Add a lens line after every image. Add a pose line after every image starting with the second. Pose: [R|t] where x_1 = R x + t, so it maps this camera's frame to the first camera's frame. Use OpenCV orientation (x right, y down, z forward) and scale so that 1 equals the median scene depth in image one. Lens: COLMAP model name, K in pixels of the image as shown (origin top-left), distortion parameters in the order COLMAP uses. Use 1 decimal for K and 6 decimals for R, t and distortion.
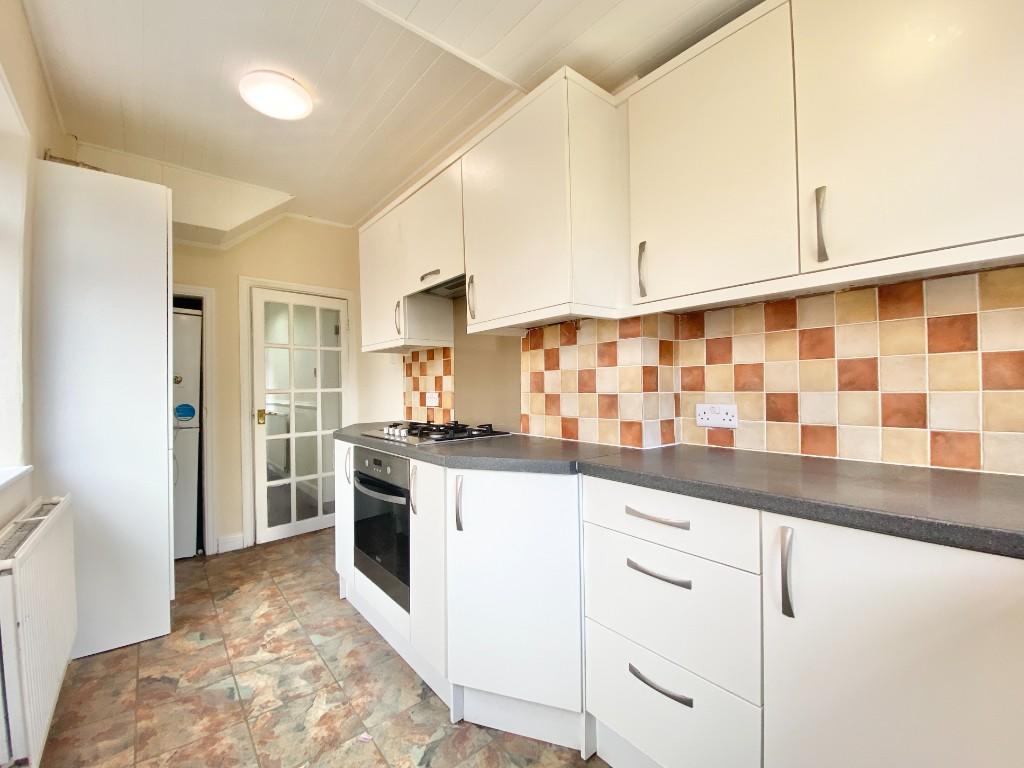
lens RADIAL K [[421.4, 0, 512.0], [0, 421.4, 384.0], [0, 0, 1]] dist [0.010551, -0.014280]
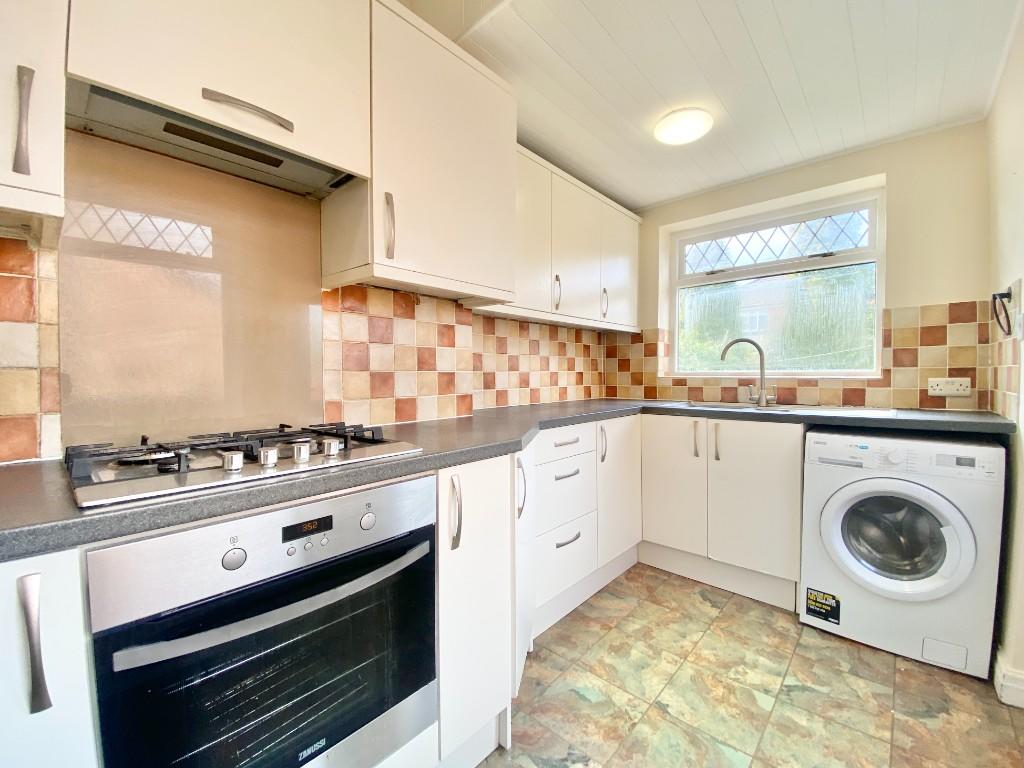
lens RADIAL K [[421.4, 0, 512.0], [0, 421.4, 384.0], [0, 0, 1]] dist [0.010551, -0.014280]
pose [[-0.136447, -0.011595, 0.990580, -0.850105], [-0.002708, 0.999932, 0.011331, 0.040926], [-0.990644, -0.001136, -0.136469, 0.956625]]
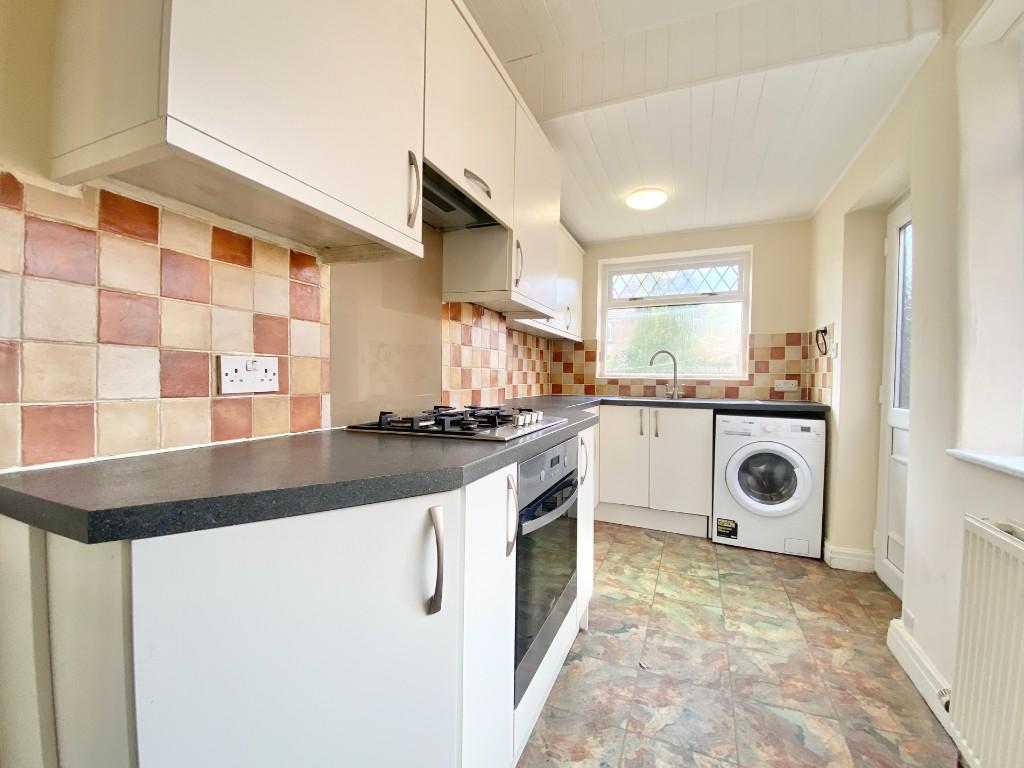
lens RADIAL K [[421.4, 0, 512.0], [0, 421.4, 384.0], [0, 0, 1]] dist [0.010551, -0.014280]
pose [[-0.442414, -0.009552, 0.896760, -0.999593], [-0.015173, 0.999880, 0.003165, 0.064255], [-0.896682, -0.012206, -0.442506, 1.519100]]
